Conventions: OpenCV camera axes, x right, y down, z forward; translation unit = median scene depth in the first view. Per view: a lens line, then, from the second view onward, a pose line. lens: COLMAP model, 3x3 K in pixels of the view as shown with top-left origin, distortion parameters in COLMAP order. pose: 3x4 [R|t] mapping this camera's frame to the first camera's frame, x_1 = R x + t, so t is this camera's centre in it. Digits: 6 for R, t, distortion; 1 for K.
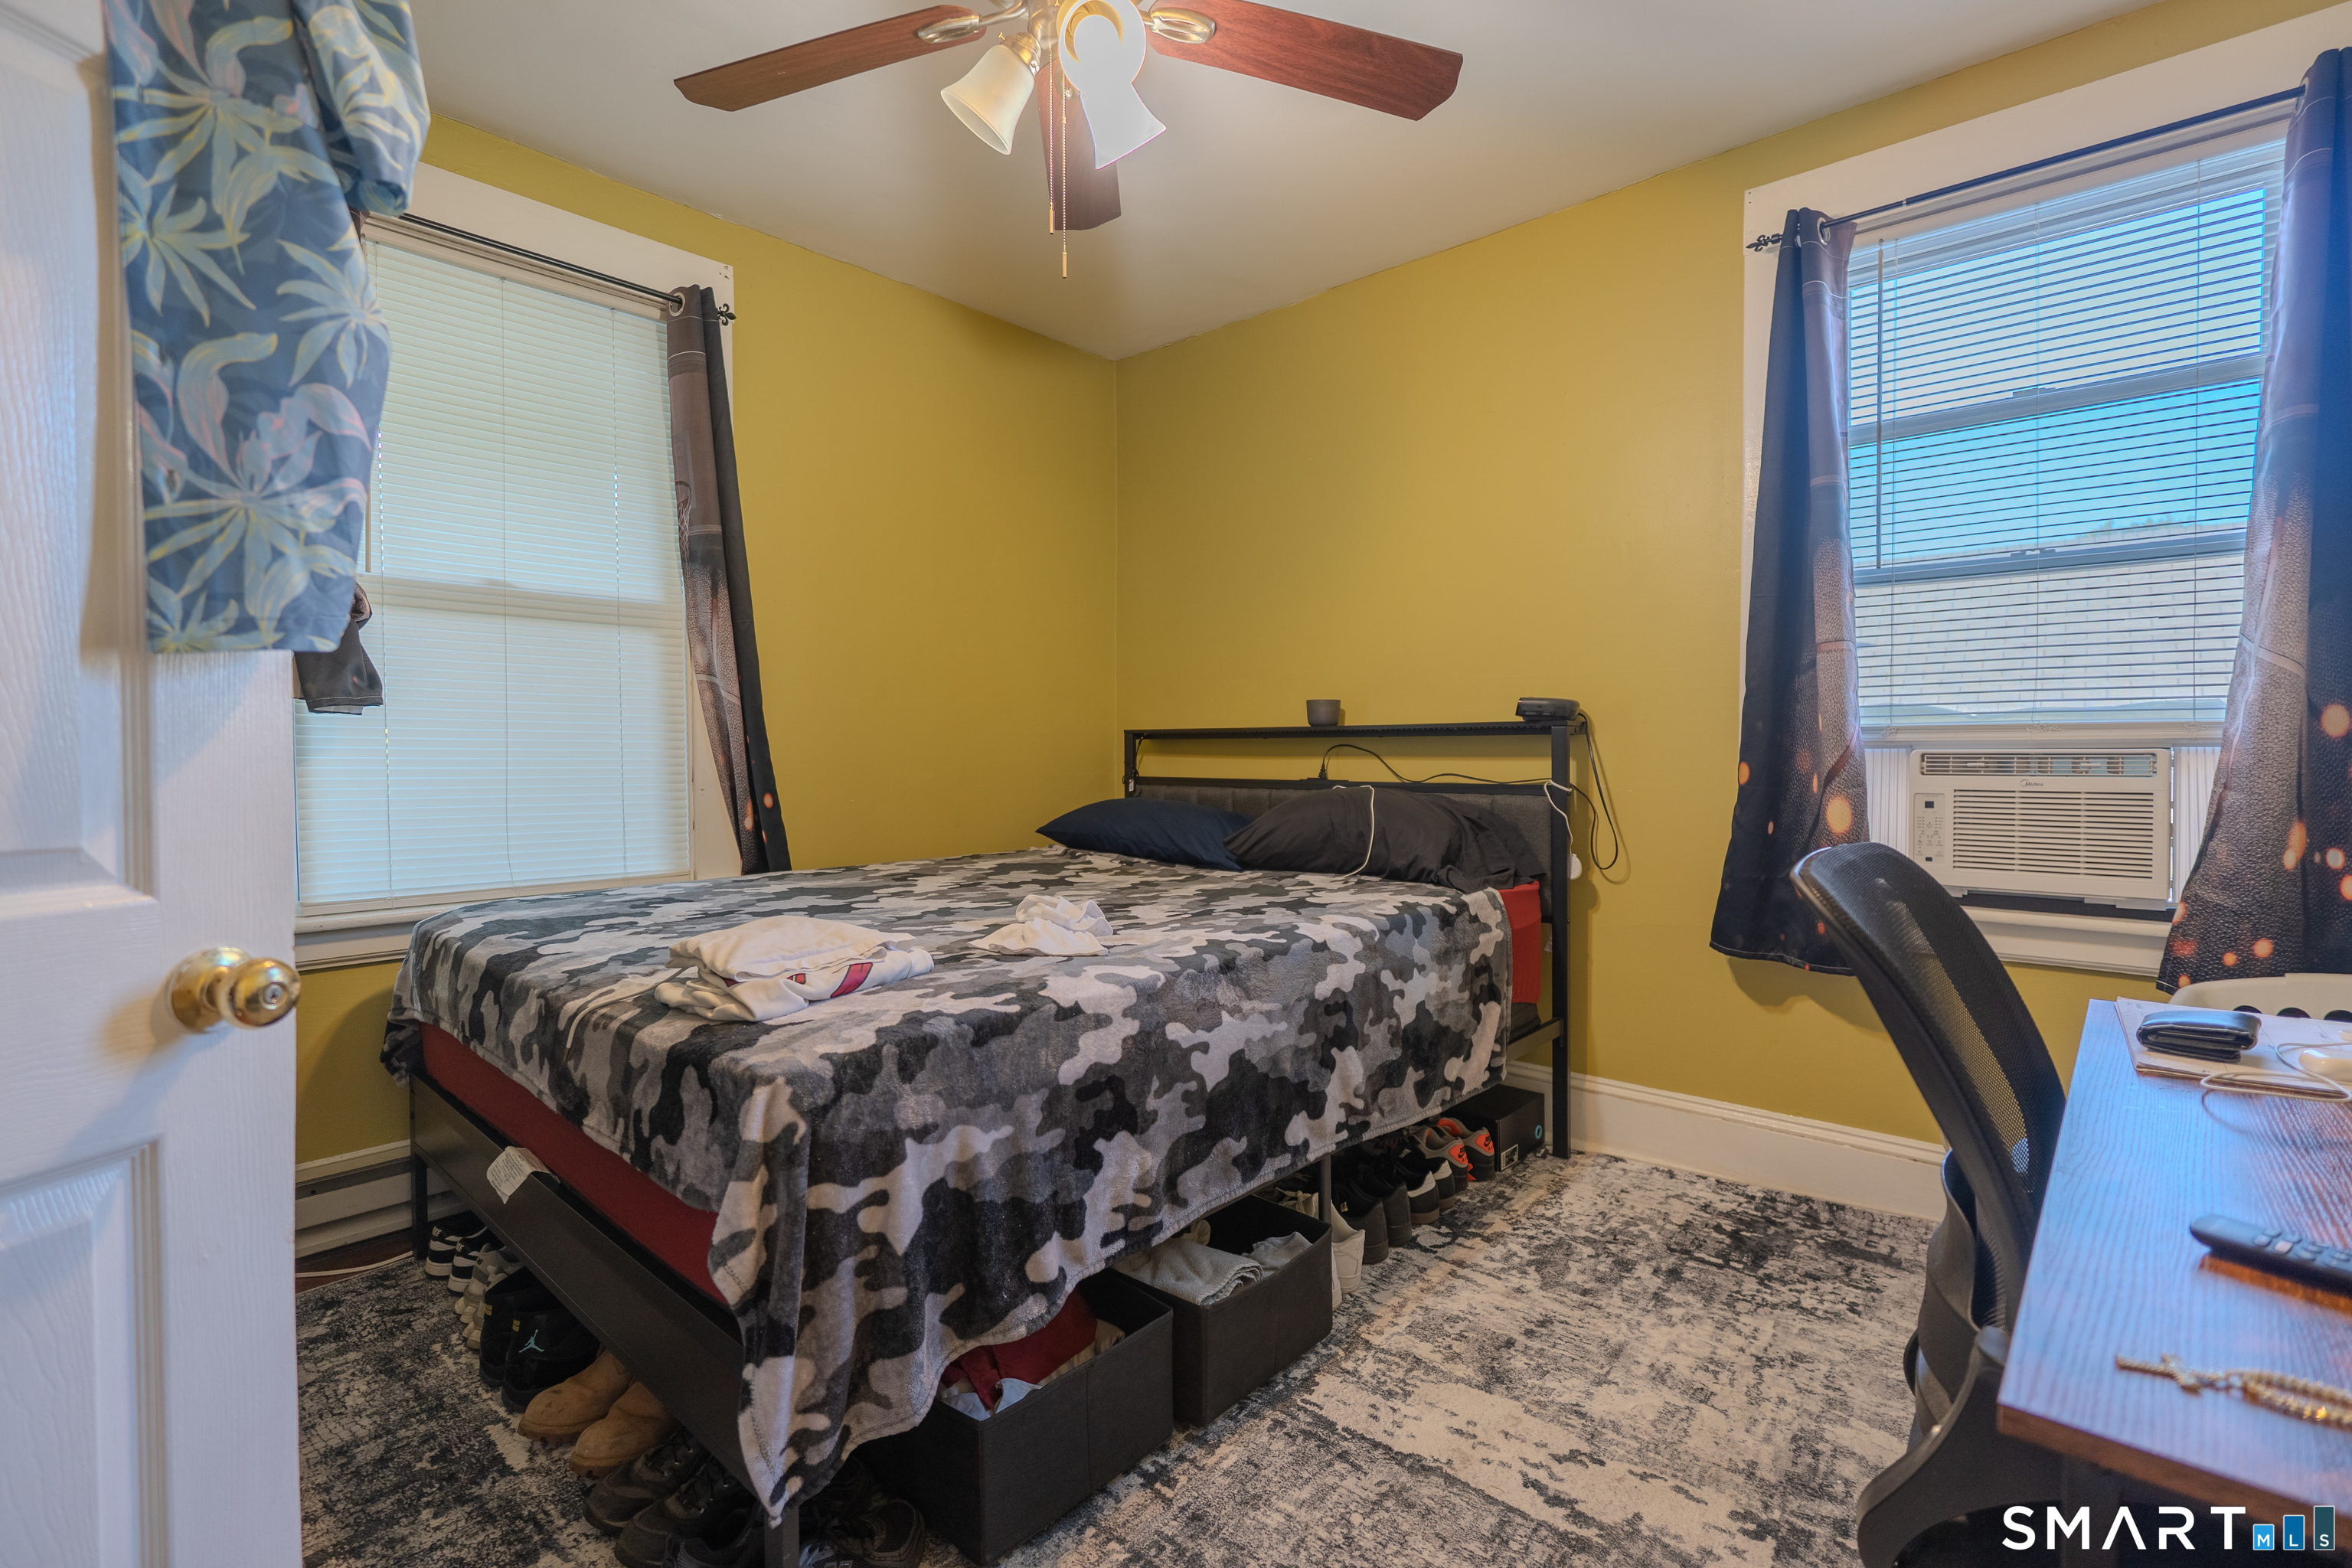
lens RADIAL K [[1074.2, 0, 1169.4], [0, 1074.2, 776.1], [0, 0, 1]] dist [-0.008074, -0.000086]
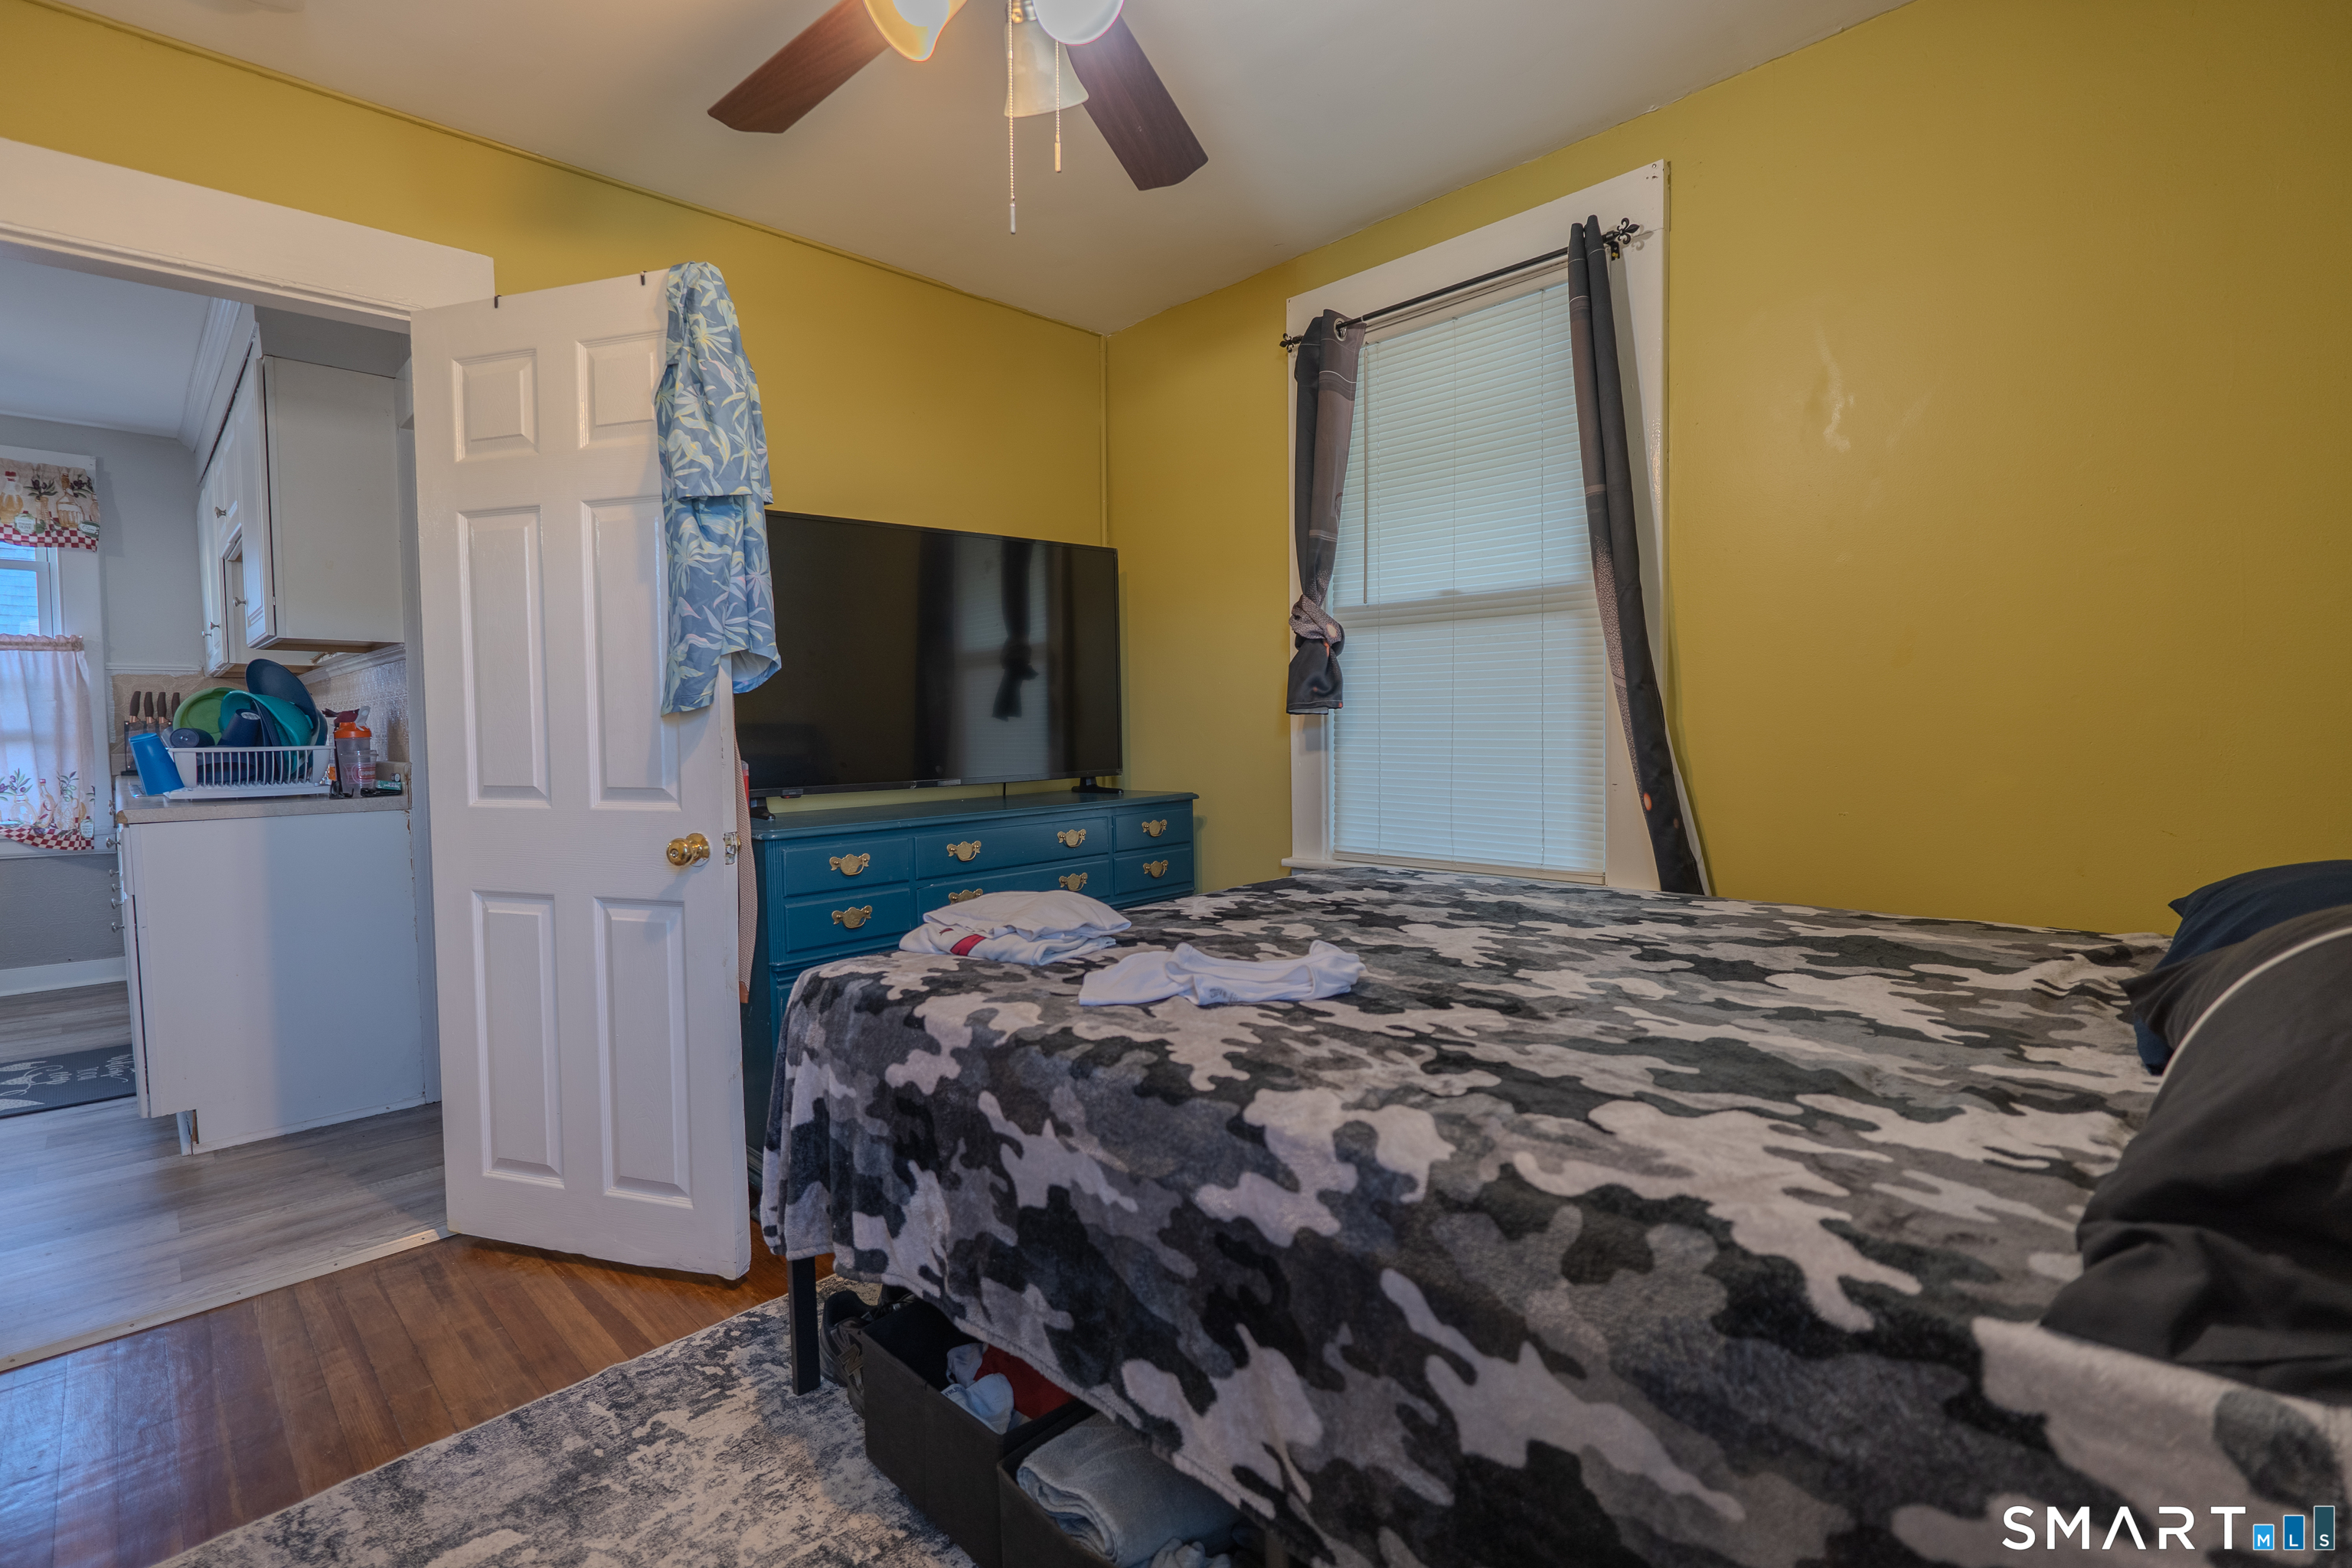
lens RADIAL K [[1074.2, 0, 1170.3], [0, 1074.2, 771.7], [0, 0, 1]] dist [-0.008074, -0.000086]
pose [[-0.050990, 0.042199, -0.997807, 0.655426], [-0.014241, 0.998975, 0.042976, -0.044495], [0.998598, 0.016401, -0.050337, 0.951445]]
